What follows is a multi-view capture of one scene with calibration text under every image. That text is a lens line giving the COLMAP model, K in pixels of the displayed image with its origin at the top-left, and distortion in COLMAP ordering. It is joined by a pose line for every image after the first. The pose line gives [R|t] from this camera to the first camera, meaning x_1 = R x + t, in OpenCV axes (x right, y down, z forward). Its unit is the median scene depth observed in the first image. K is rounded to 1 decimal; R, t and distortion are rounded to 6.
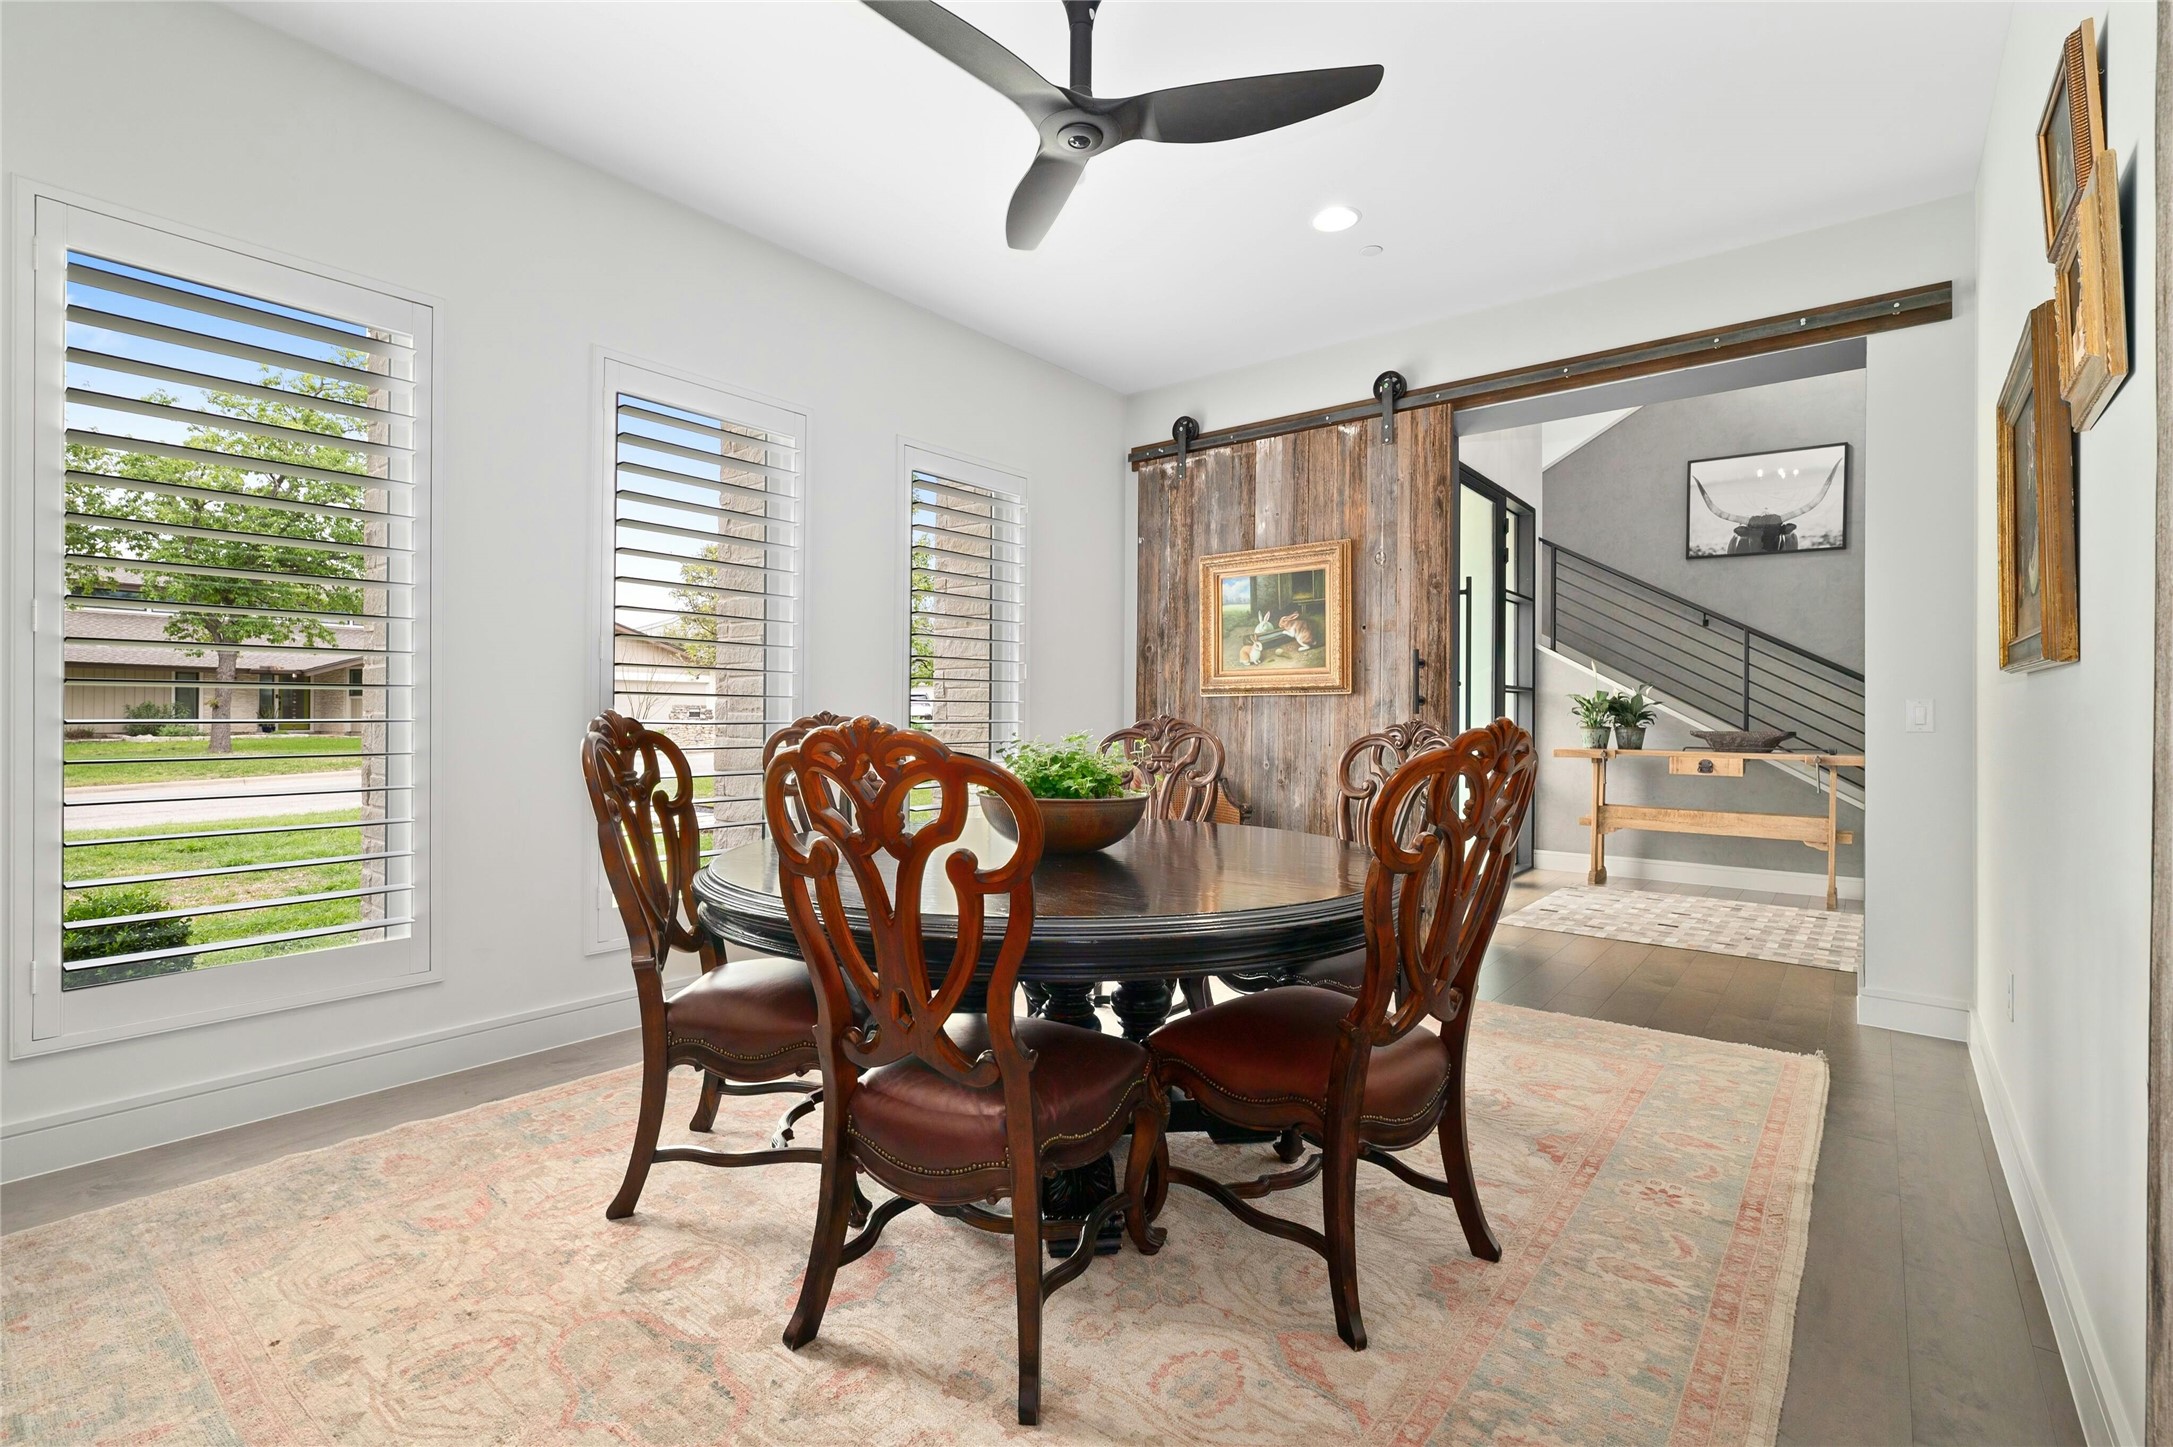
lens RADIAL K [[993.6, 0, 1085.1], [0, 993.6, 711.0], [0, 0, 1]] dist [0.000435, -0.000102]
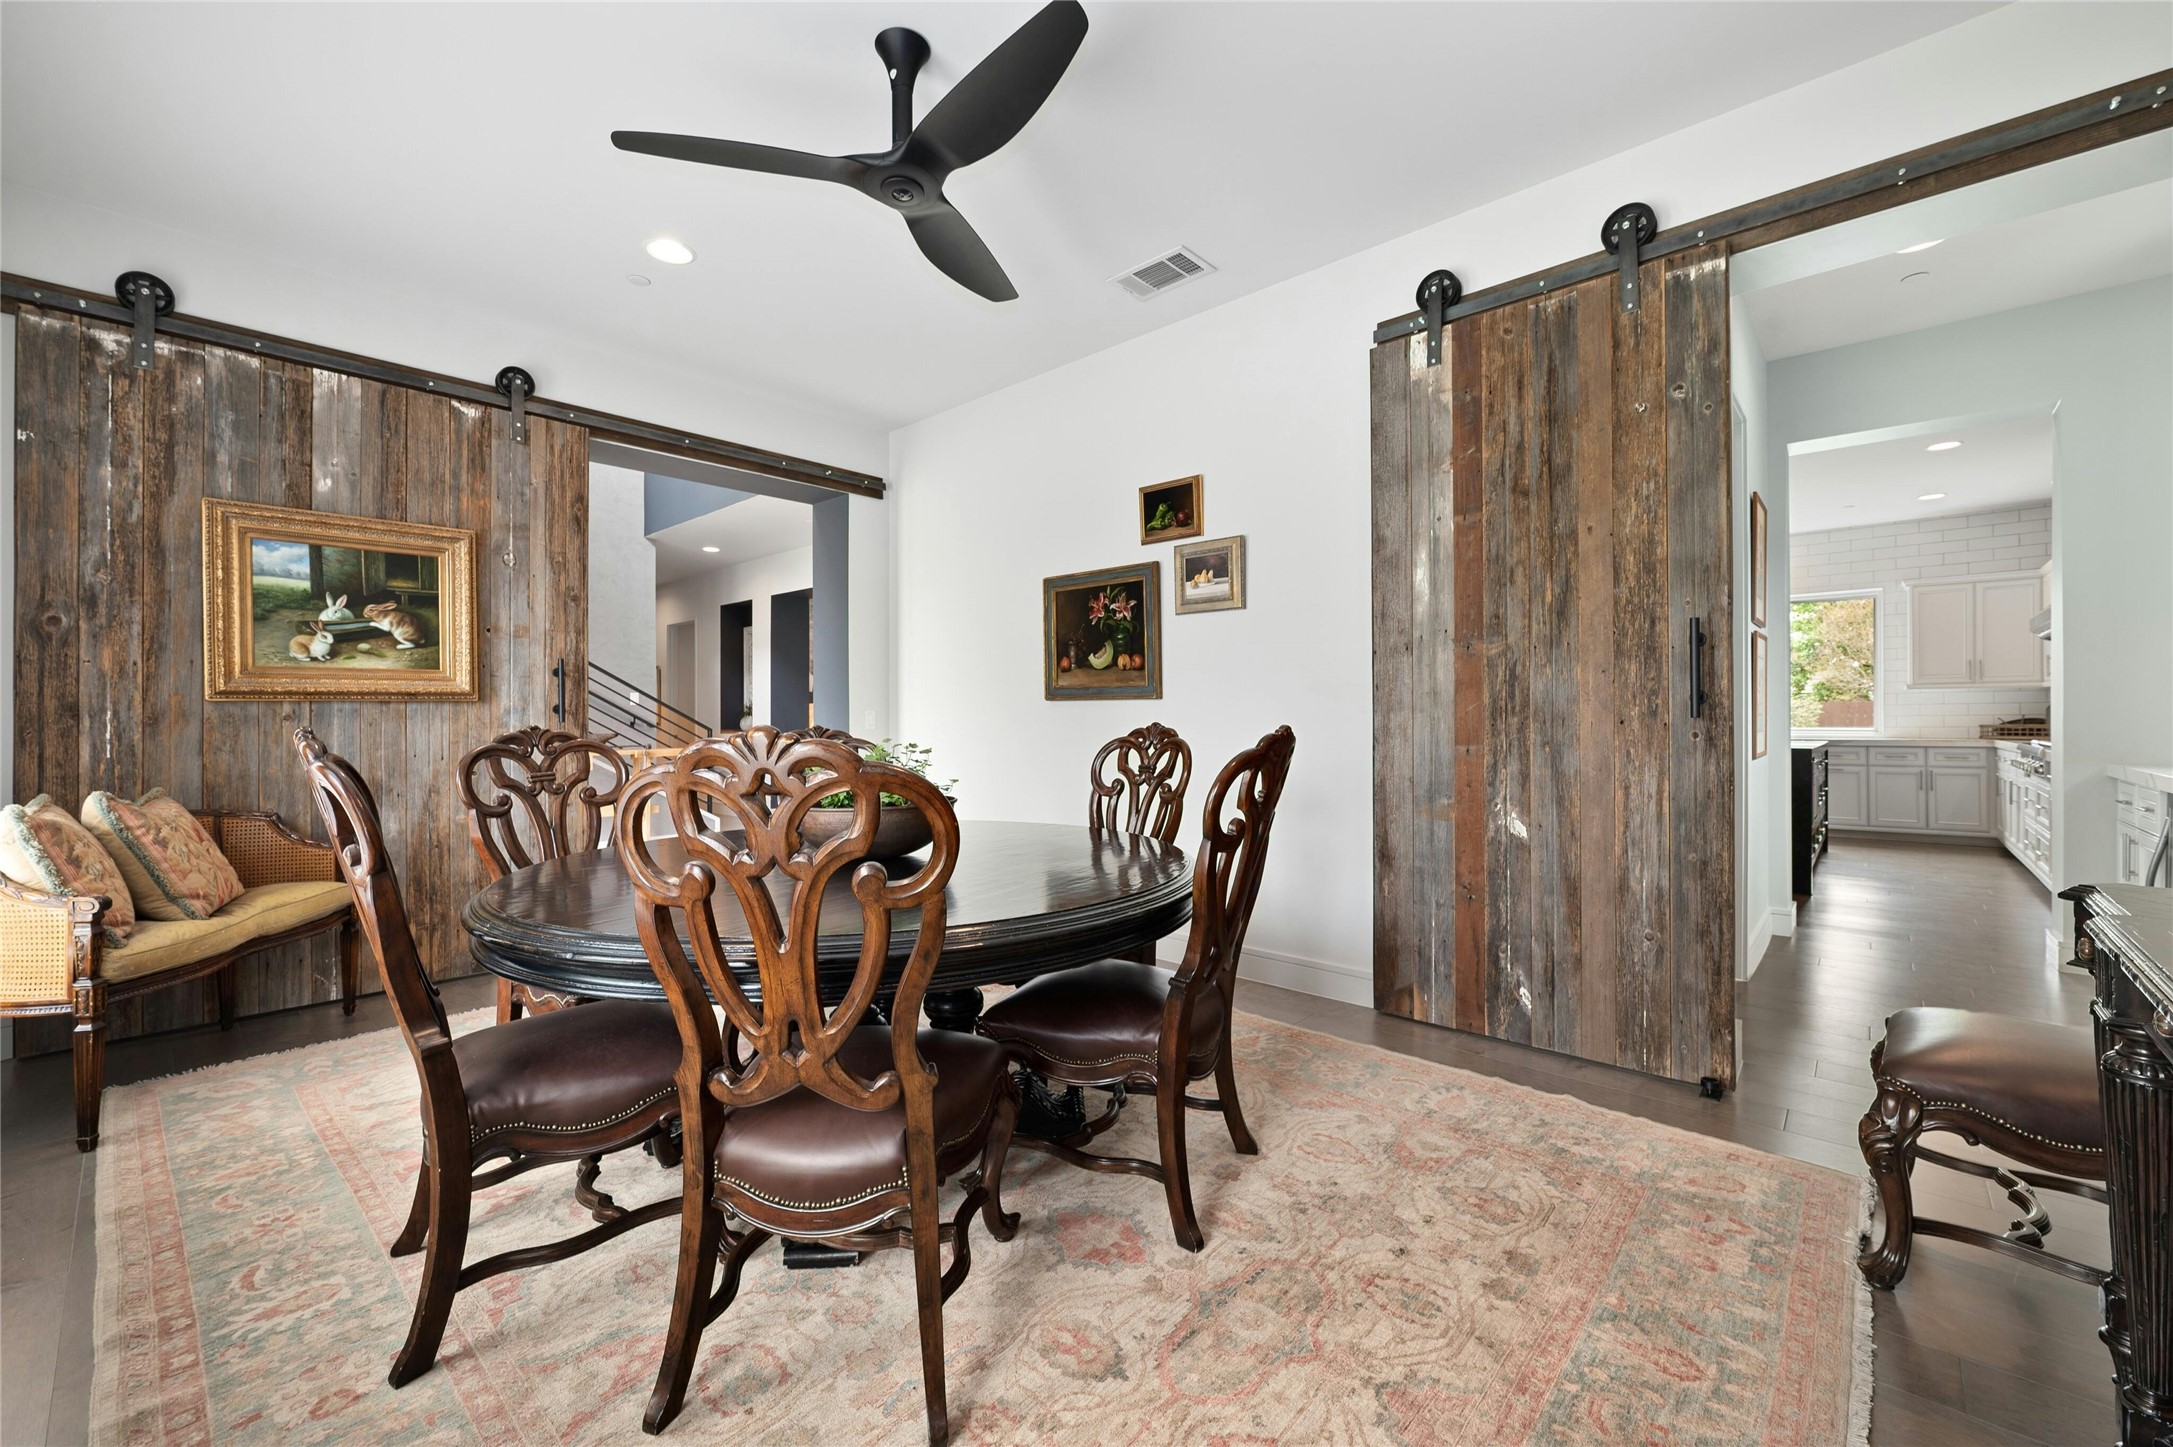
lens RADIAL K [[871.7, 0, 1083.9], [0, 871.7, 714.4], [0, 0, 1]] dist [0.000480, 0.000083]
pose [[0.052499, -0.001904, 0.998619, -0.494768], [0.005867, 0.999982, 0.001598, -0.003152], [-0.998604, 0.005775, 0.052509, 0.394517]]
